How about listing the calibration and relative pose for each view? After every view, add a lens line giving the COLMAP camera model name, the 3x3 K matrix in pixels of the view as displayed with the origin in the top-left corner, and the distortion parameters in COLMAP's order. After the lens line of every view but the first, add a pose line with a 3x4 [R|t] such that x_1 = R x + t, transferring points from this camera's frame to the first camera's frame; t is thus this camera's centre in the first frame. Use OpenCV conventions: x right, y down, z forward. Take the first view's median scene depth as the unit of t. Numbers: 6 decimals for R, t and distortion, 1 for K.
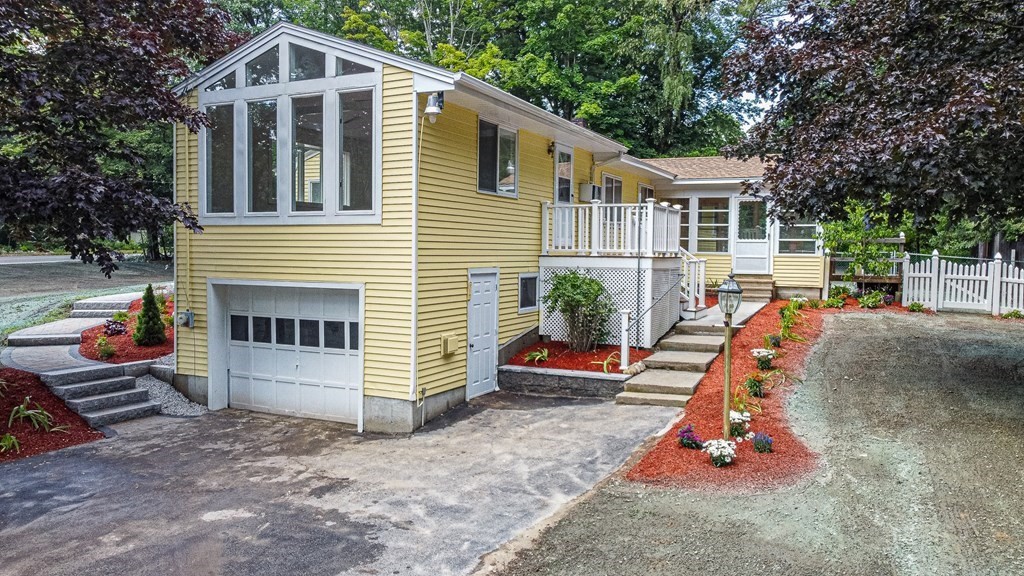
lens RADIAL K [[770.3, 0, 510.3], [0, 770.3, 287.7], [0, 0, 1]] dist [-0.013381, -0.002420]
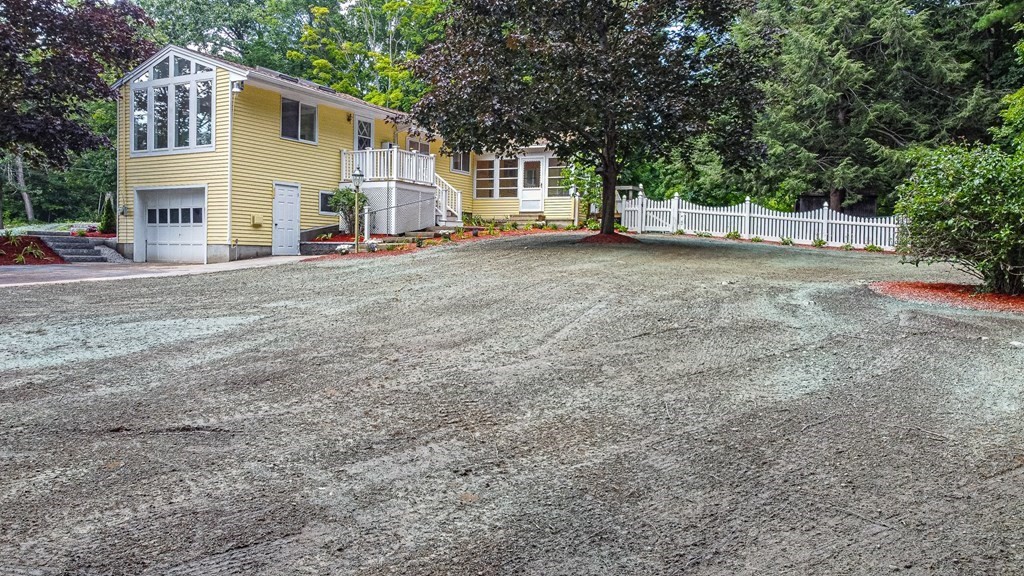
lens RADIAL K [[770.3, 0, 509.8], [0, 770.3, 287.0], [0, 0, 1]] dist [-0.013381, -0.002420]
pose [[0.998616, 0.010213, -0.051589, 0.569512], [-0.010801, 0.999880, -0.011123, 0.228876], [0.051469, 0.011665, 0.998606, -0.728718]]
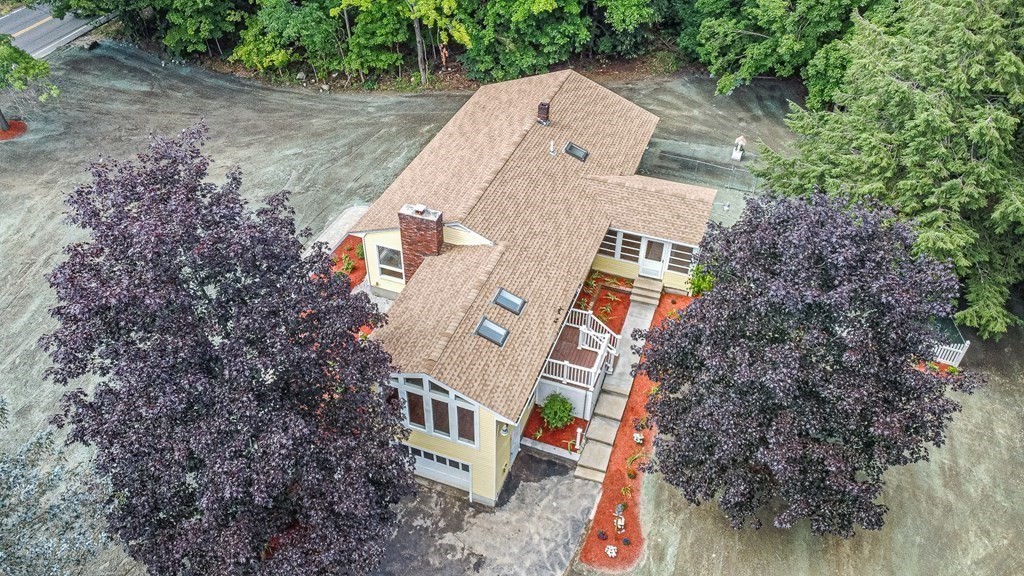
lens RADIAL K [[770.3, 0, 513.9], [0, 770.3, 283.9], [0, 0, 1]] dist [-0.013381, -0.002420]
pose [[0.994165, -0.063665, 0.087084, -0.203764], [-0.001886, 0.796891, 0.604121, -1.646288], [-0.107858, -0.600760, 0.792120, -0.479786]]
